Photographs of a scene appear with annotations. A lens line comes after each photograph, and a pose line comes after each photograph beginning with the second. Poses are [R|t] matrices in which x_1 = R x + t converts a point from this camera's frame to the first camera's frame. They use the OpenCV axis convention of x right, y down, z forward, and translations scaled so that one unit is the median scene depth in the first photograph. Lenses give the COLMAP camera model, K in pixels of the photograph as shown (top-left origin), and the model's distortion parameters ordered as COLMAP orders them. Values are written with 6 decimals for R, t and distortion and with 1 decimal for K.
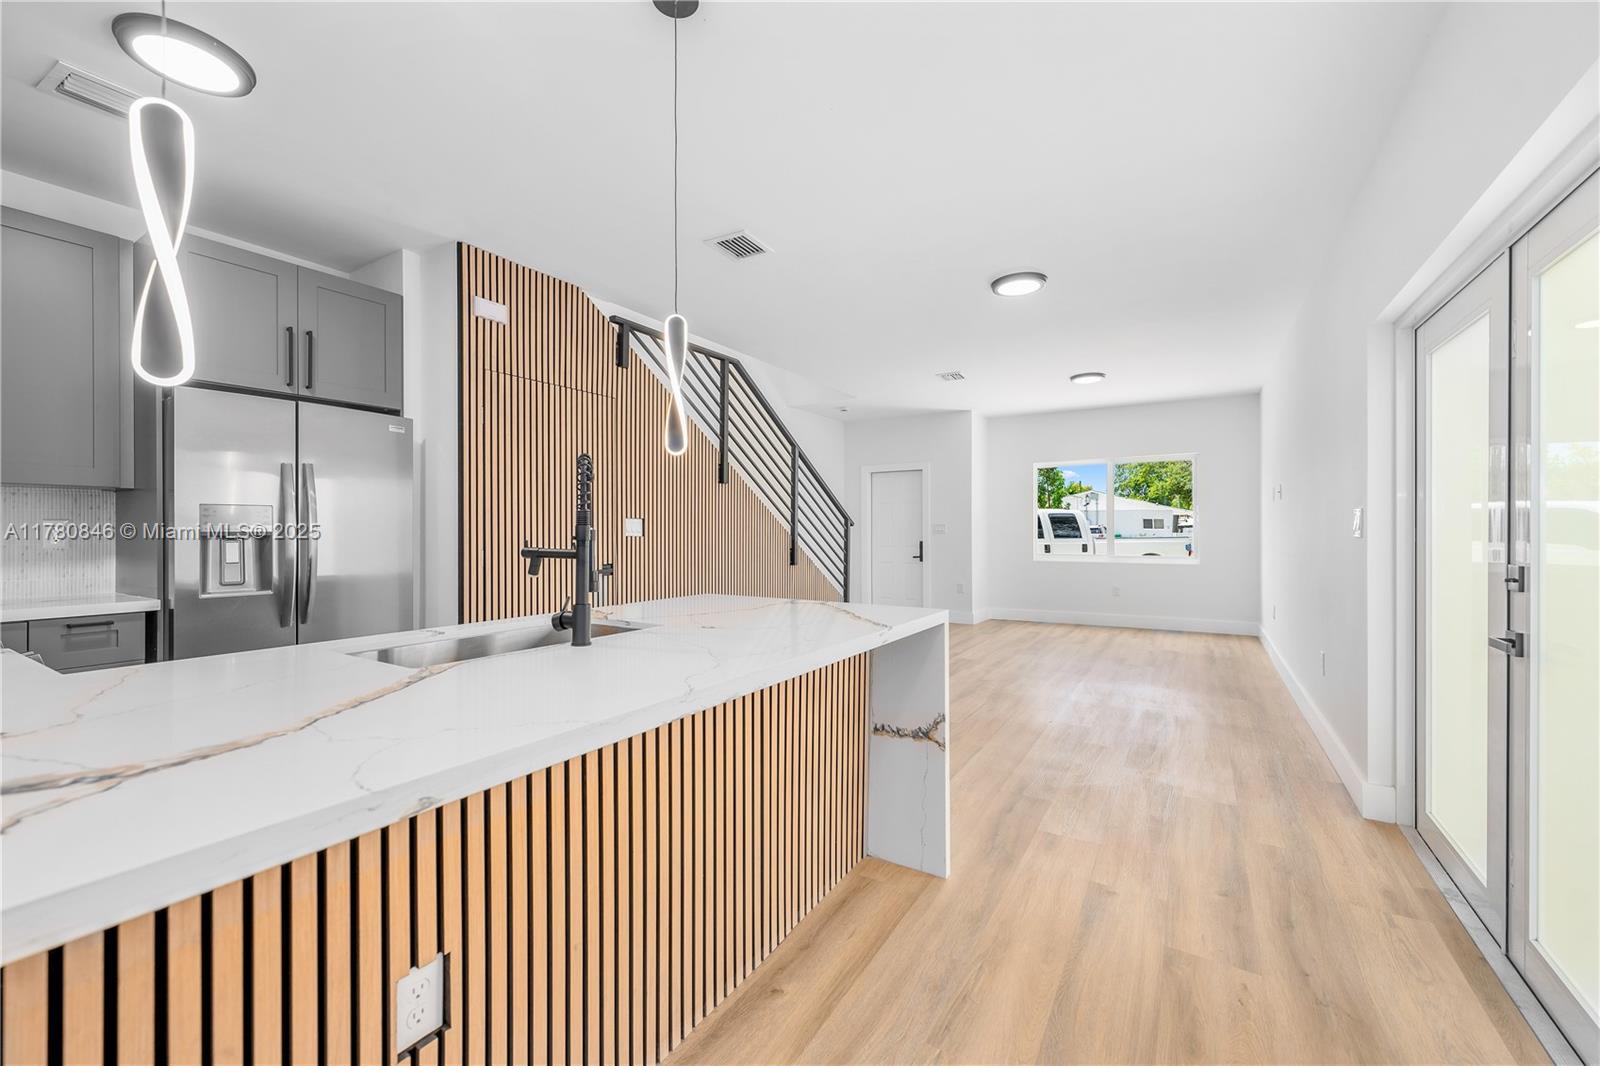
lens RADIAL K [[639.7, 0, 800.0], [0, 639.7, 533.0], [0, 0, 1]] dist [-0.004142, 0.000158]
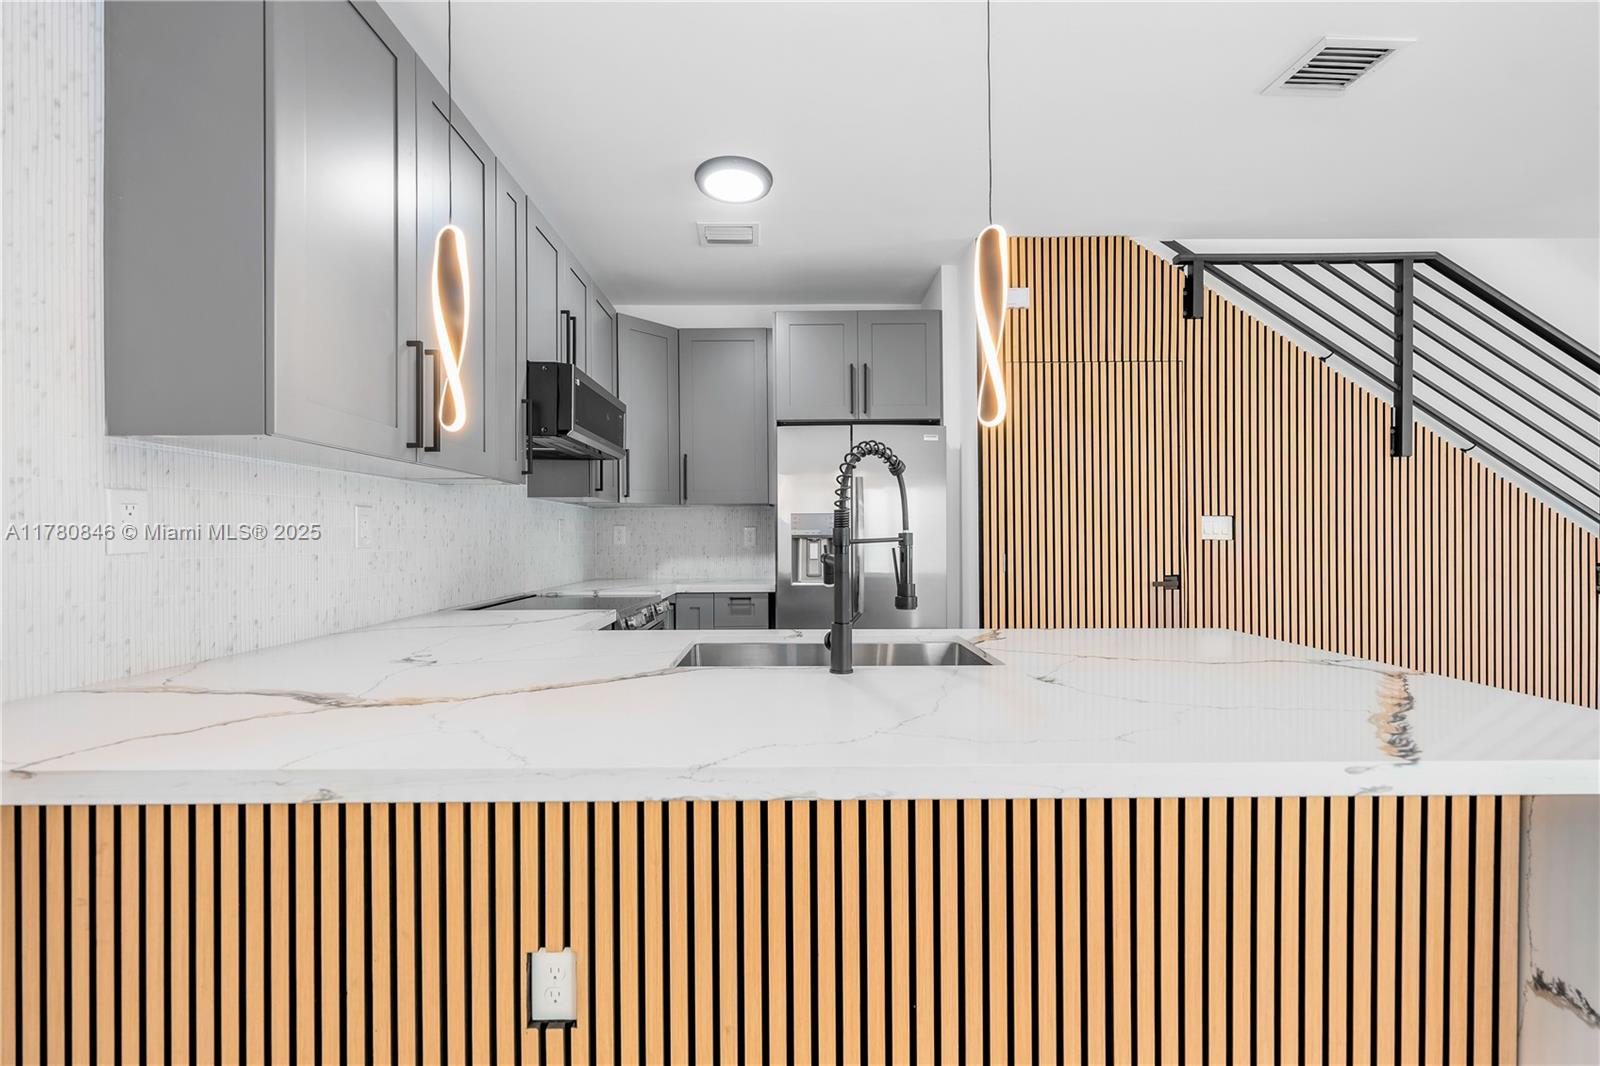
lens RADIAL K [[646.2, 0, 806.5], [0, 646.2, 537.1], [0, 0, 1]] dist [-0.001032, -0.000002]
pose [[0.531380, 0.002014, -0.847131, 0.189150], [0.001167, 0.999994, 0.003109, -0.001328], [0.847133, -0.002640, 0.531374, 0.283407]]
